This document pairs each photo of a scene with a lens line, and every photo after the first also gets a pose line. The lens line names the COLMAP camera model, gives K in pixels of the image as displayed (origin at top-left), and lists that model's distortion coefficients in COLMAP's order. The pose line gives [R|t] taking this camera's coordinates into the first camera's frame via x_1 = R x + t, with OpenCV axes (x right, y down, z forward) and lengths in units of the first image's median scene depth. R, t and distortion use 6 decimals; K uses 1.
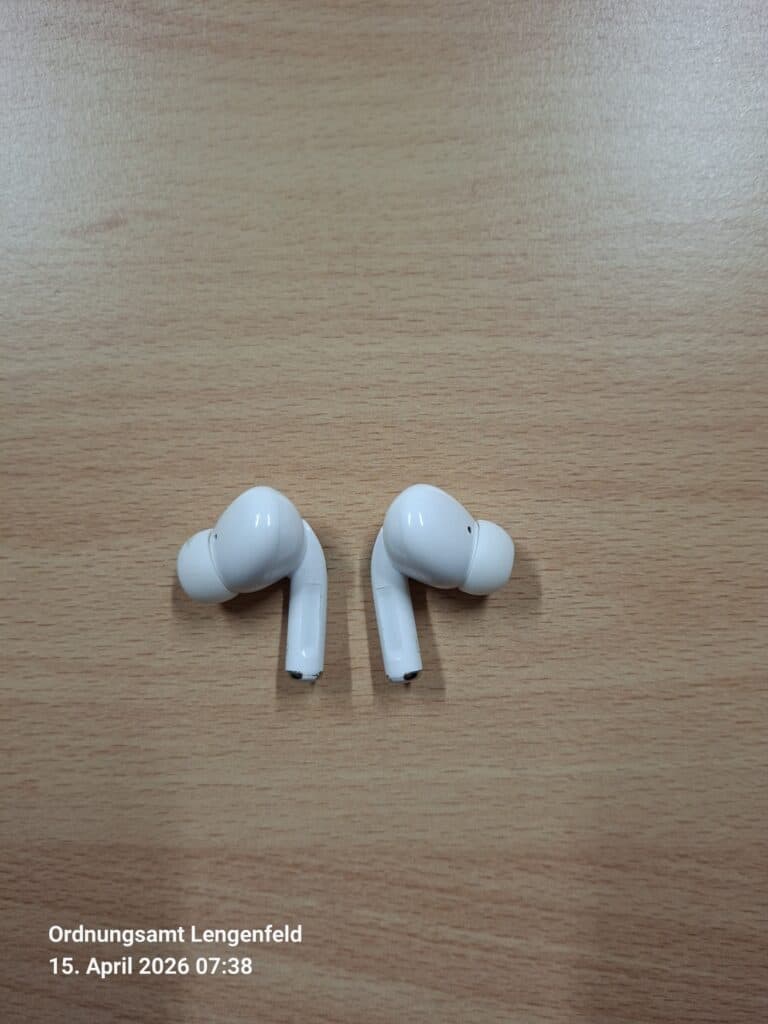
lens RADIAL K [[413.2, 0, 392.3], [0, 413.2, 522.2], [0, 0, 1]] dist [-0.011568, -0.004193]
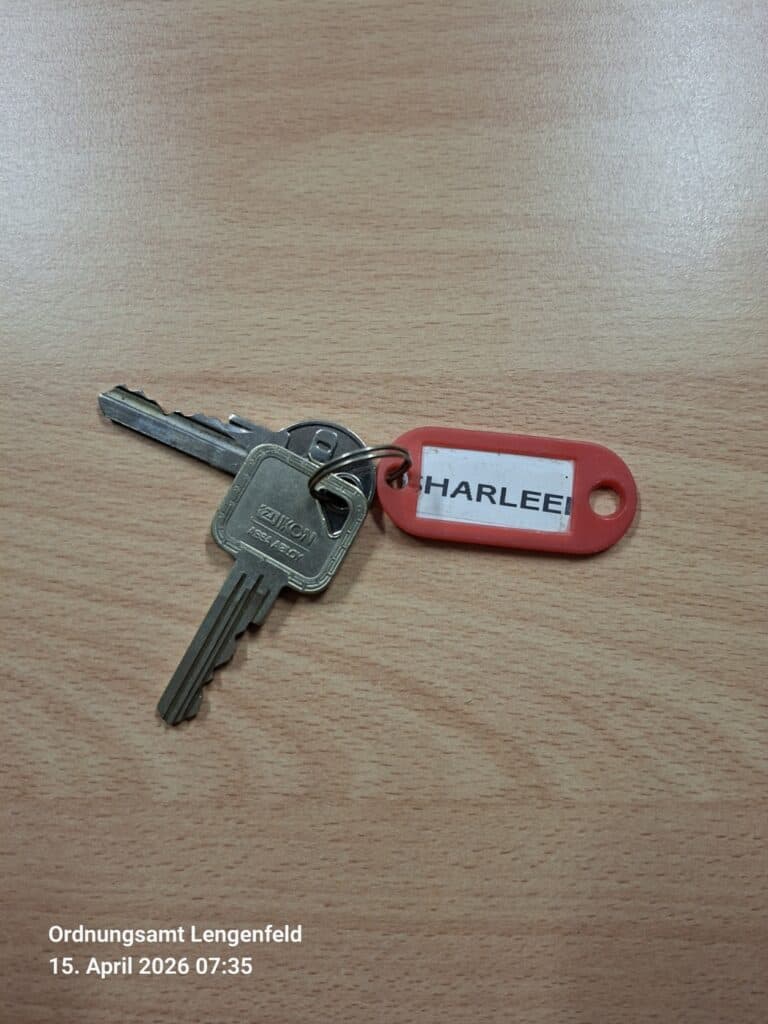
lens RADIAL K [[413.2, 0, 385.5], [0, 413.2, 538.6], [0, 0, 1]] dist [-0.011568, -0.004193]
pose [[0.999553, -0.003505, -0.029699, -1.200492], [0.003099, 0.999901, -0.013705, 1.279671], [0.029744, 0.013607, 0.999465, -0.161480]]
